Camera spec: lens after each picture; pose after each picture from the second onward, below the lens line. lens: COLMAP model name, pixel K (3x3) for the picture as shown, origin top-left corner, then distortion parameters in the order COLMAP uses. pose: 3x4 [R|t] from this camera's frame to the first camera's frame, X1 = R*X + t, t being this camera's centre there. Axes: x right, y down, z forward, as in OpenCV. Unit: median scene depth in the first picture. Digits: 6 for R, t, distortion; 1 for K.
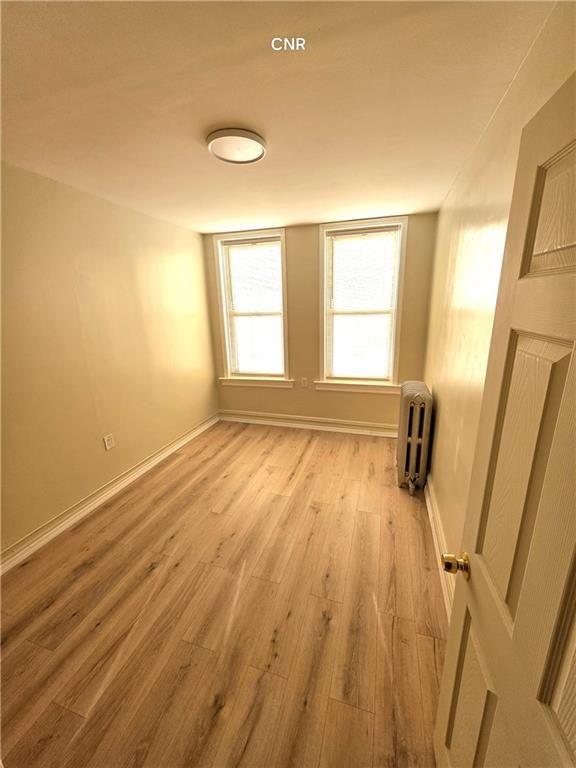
lens RADIAL K [[307.1, 0, 293.4], [0, 307.1, 382.9], [0, 0, 1]] dist [-0.000156, 0.000110]
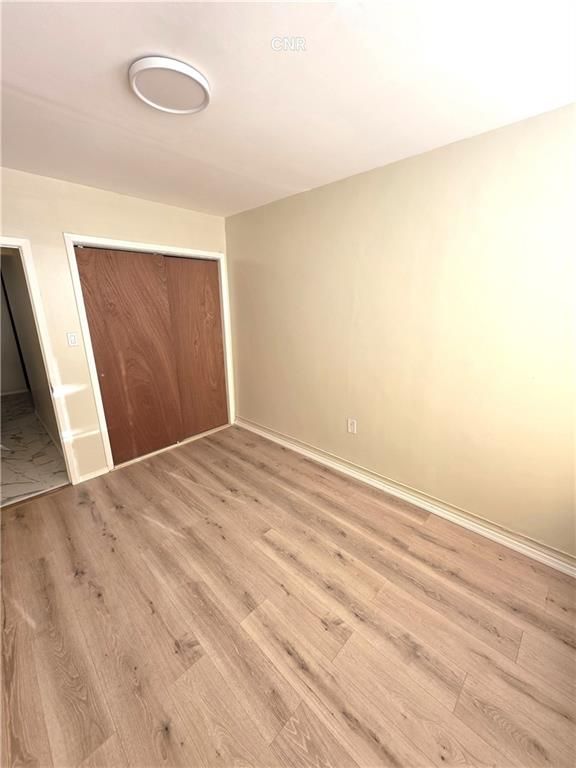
lens RADIAL K [[307.1, 0, 293.4], [0, 307.1, 382.9], [0, 0, 1]] dist [-0.000156, 0.000110]
pose [[-0.467210, 0.249259, -0.848283, 0.386912], [-0.209456, 0.900922, 0.380089, -0.341170], [0.858978, 0.355259, -0.368711, 1.360190]]
